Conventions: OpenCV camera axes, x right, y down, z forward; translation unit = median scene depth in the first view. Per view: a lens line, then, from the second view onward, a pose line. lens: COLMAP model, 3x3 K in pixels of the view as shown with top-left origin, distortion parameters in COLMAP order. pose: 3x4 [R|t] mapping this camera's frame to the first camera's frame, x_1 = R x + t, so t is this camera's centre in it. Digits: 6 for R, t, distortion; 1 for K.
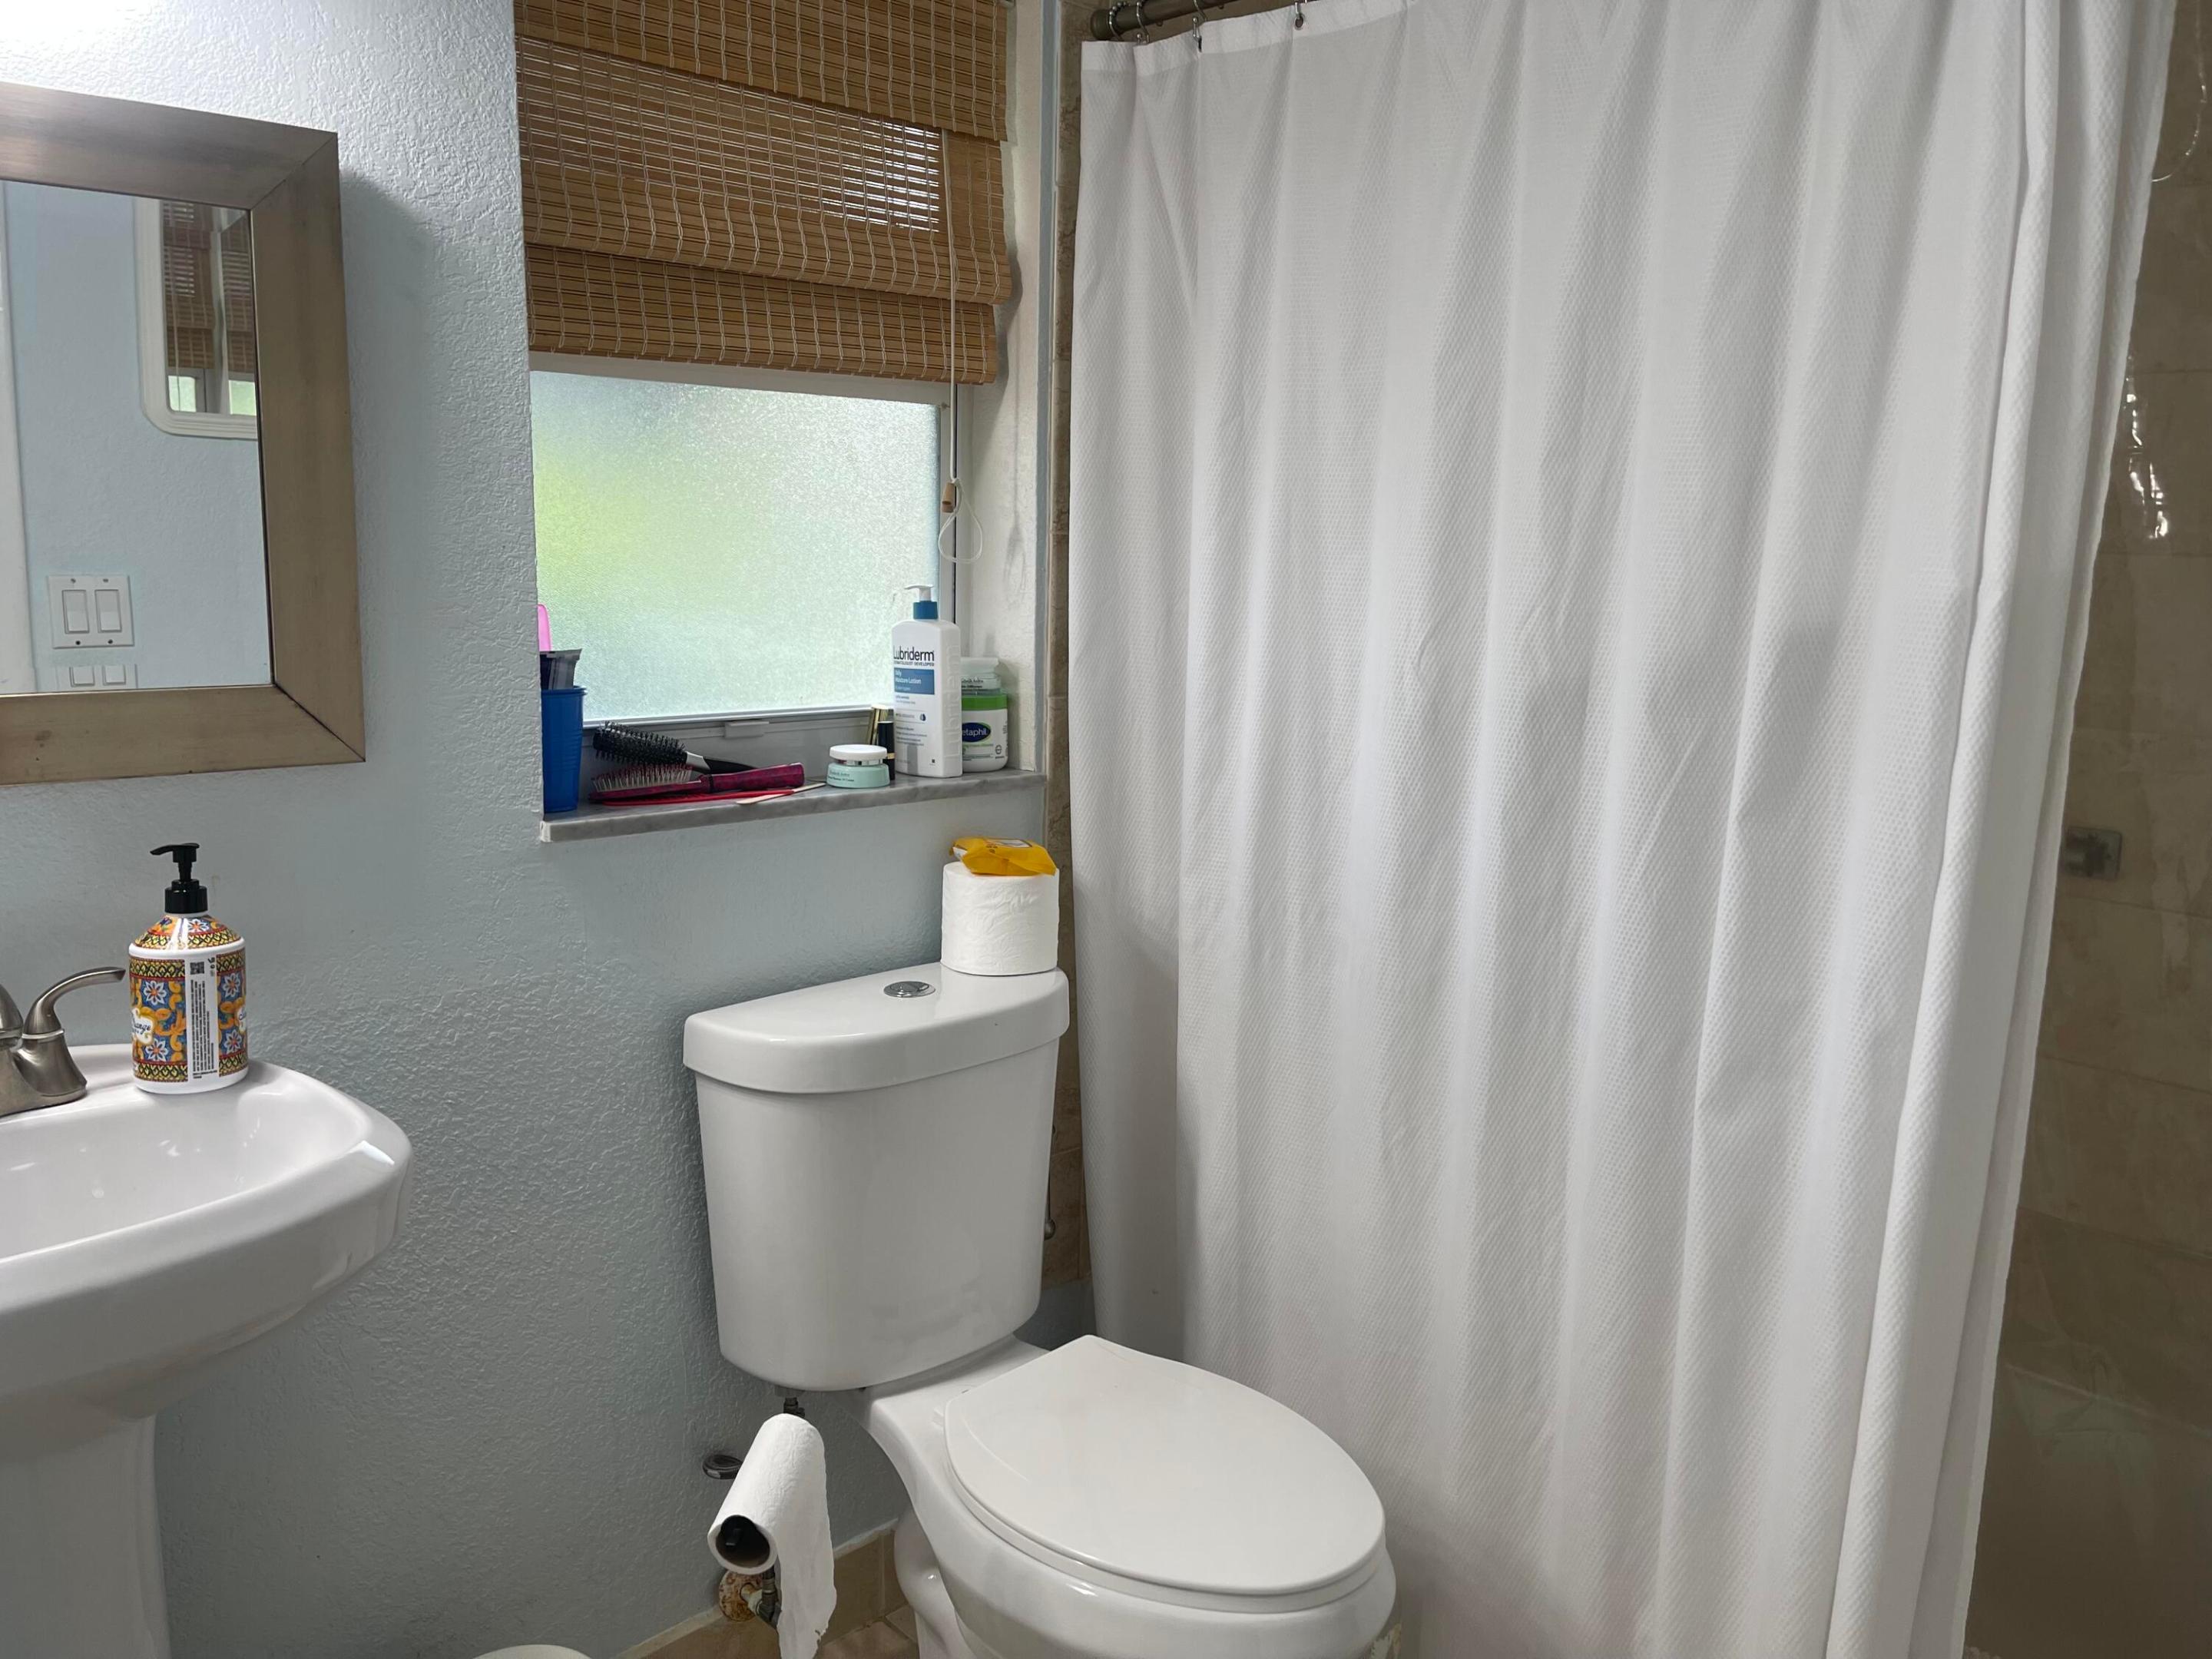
lens RADIAL K [[1663.3, 0, 1106.0], [0, 1663.3, 829.5], [0, 0, 1]] dist [0.052010, -0.060003]
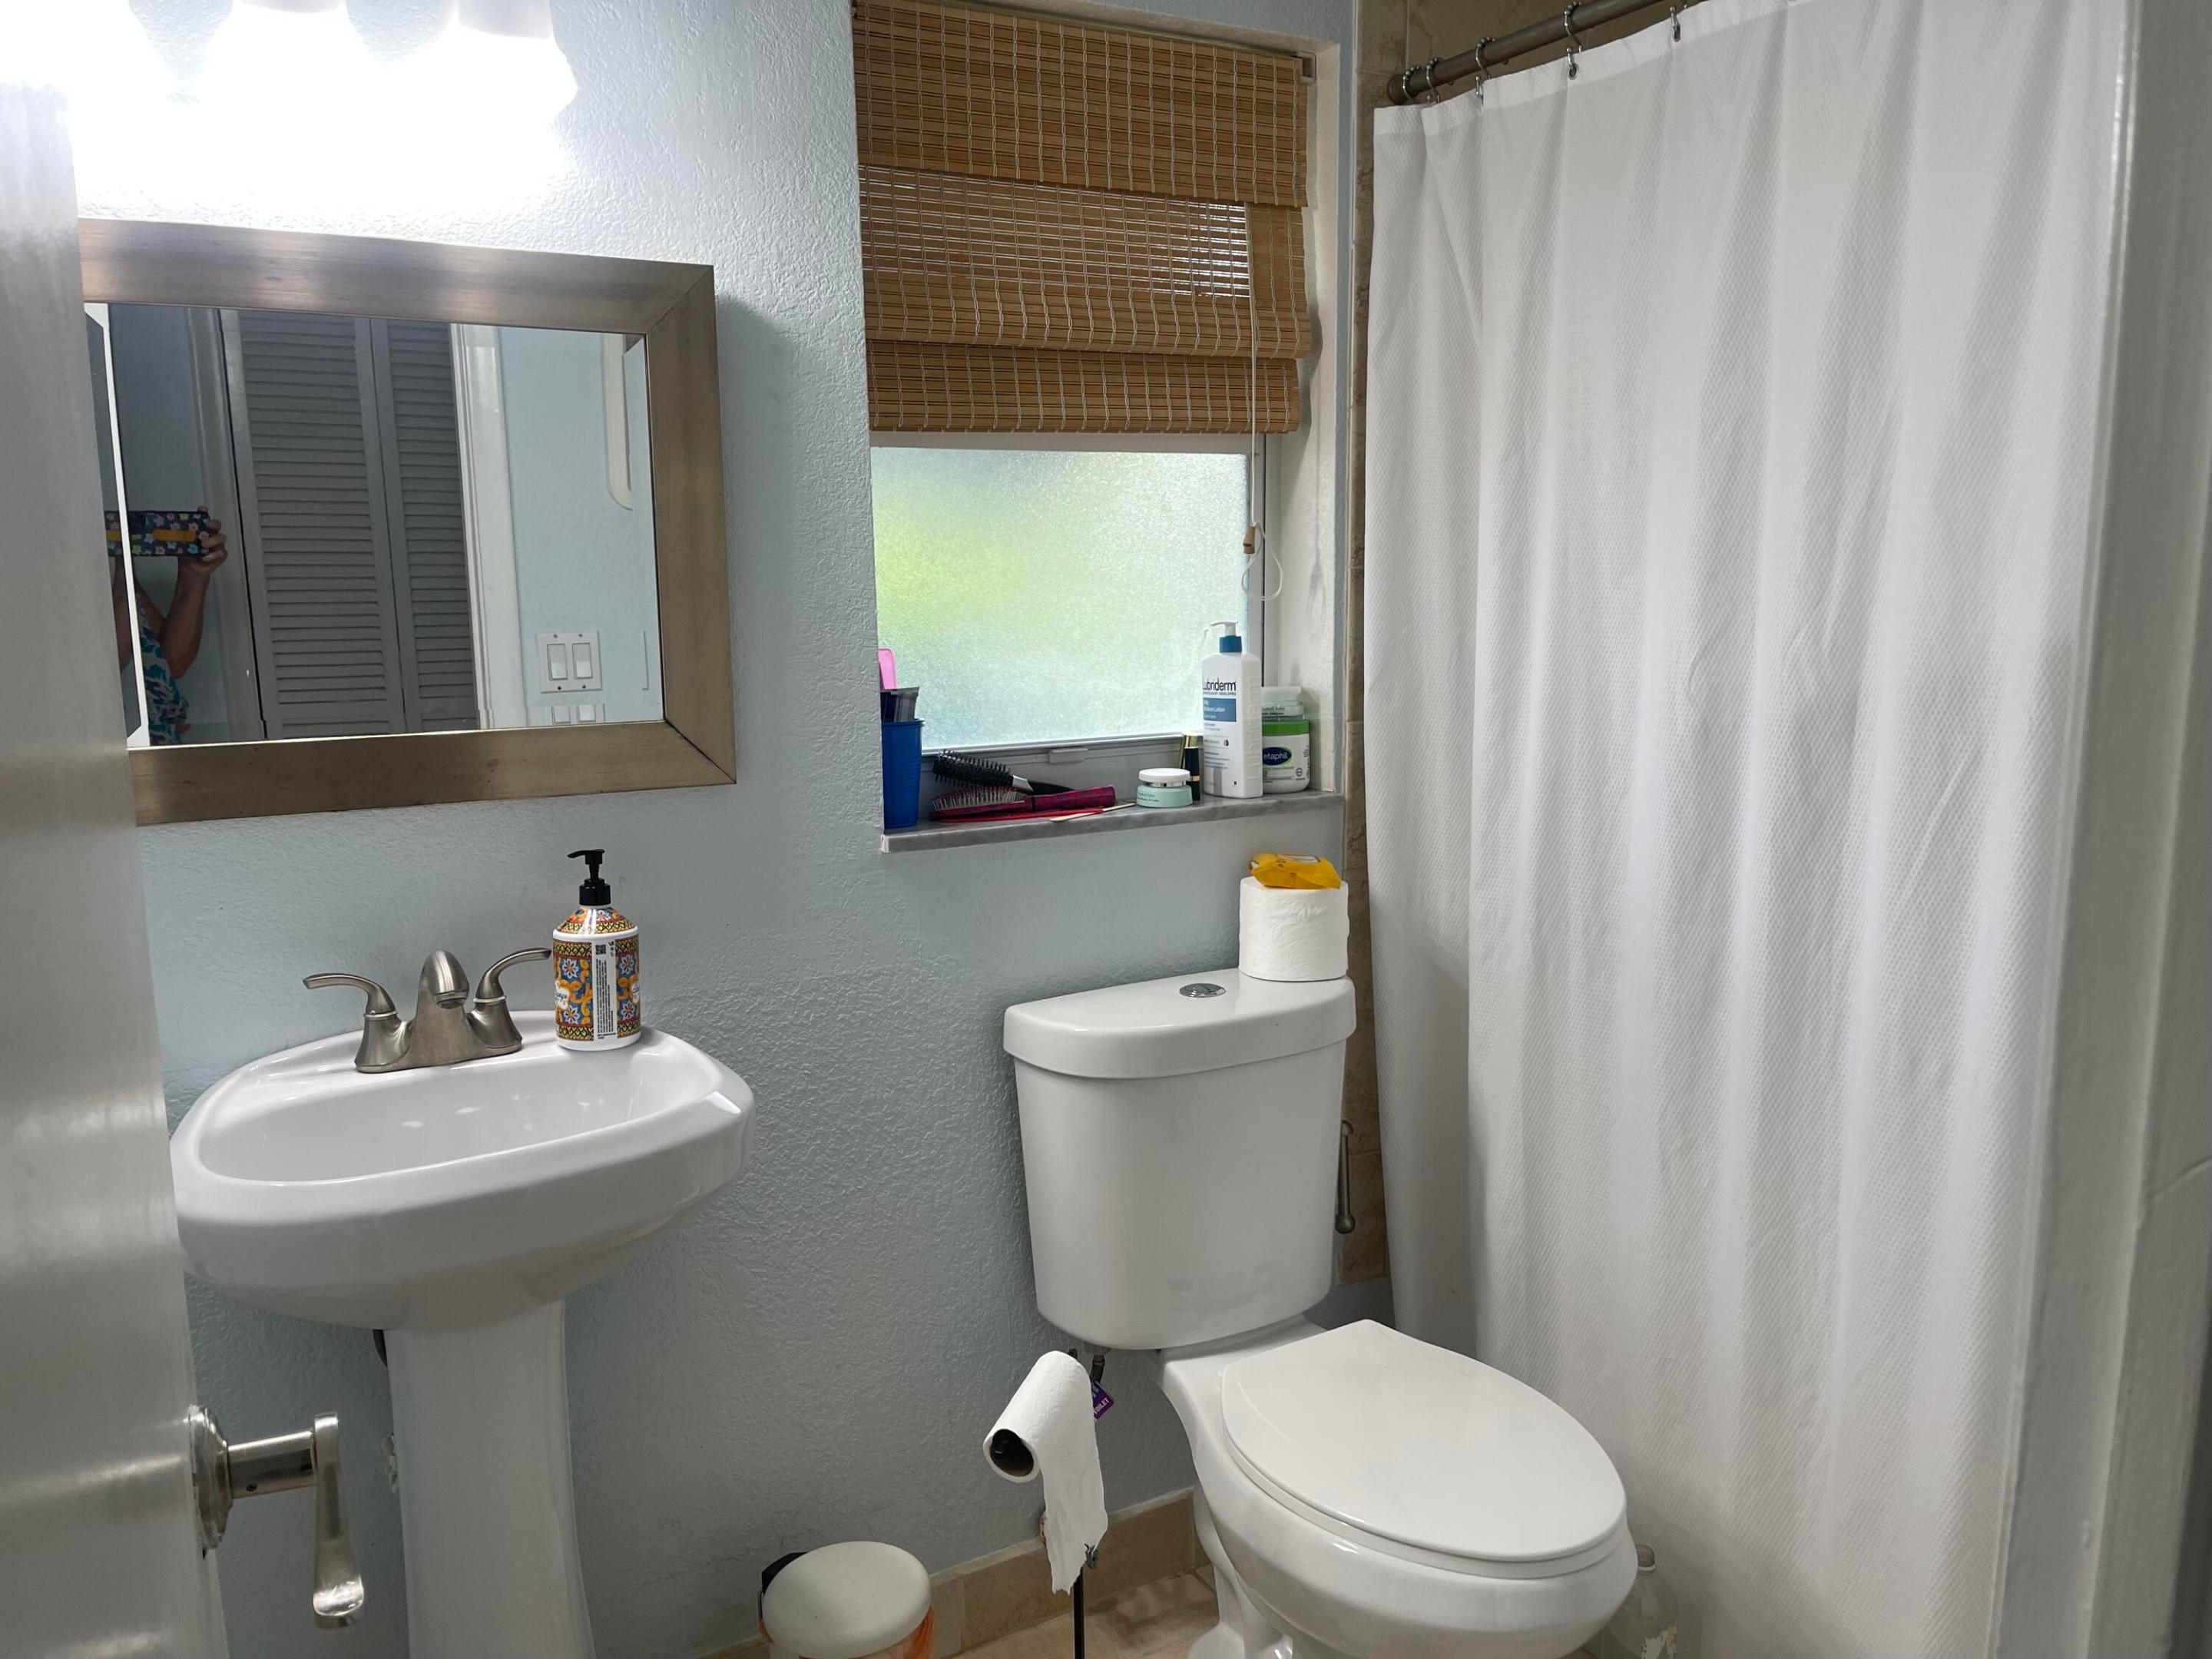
lens RADIAL K [[1635.9, 0, 1107.4], [0, 1635.9, 851.8], [0, 0, 1]] dist [0.053806, -0.070569]
pose [[0.970049, 0.006623, -0.242818, 0.084198], [-0.007366, 0.999971, -0.002153, 0.007585], [0.242797, 0.003877, 0.970069, -0.062281]]
